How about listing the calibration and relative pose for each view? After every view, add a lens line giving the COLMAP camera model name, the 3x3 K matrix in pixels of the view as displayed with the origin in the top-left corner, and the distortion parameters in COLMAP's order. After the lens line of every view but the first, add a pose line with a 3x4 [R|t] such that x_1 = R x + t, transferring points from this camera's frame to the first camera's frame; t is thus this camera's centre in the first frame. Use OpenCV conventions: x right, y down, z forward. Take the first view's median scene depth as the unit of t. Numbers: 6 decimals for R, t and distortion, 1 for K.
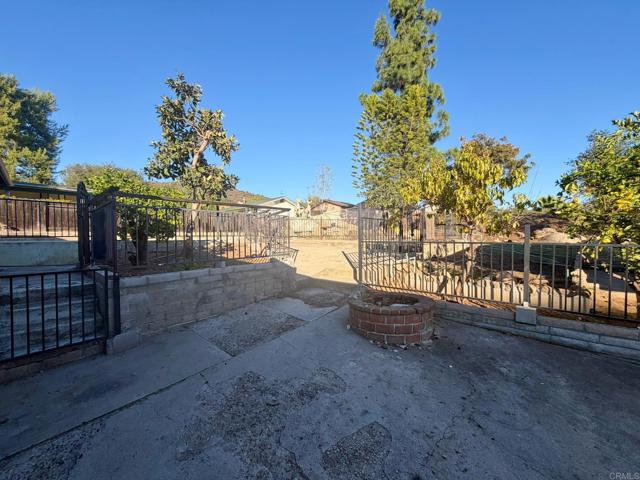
lens RADIAL K [[256.3, 0, 319.2], [0, 256.3, 240.0], [0, 0, 1]] dist [-0.000872, -0.000030]
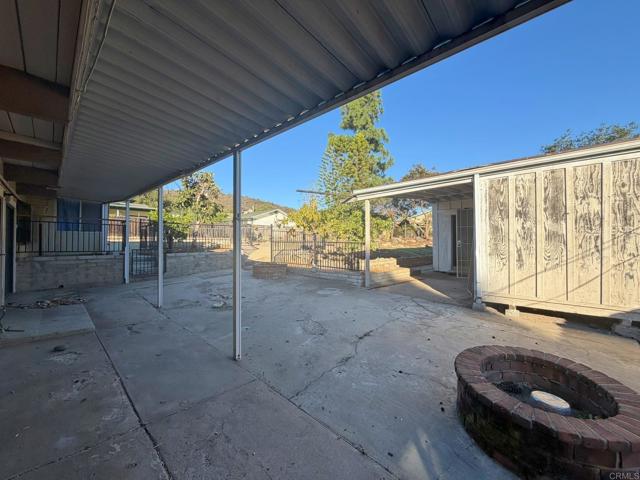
lens RADIAL K [[256.3, 0, 320.9], [0, 256.3, 238.3], [0, 0, 1]] dist [-0.000872, -0.000030]
pose [[0.999375, 0.005992, -0.034830, 0.467819], [-0.007087, 0.999482, -0.031405, 0.028420], [0.034624, 0.031632, 0.998900, -0.810744]]
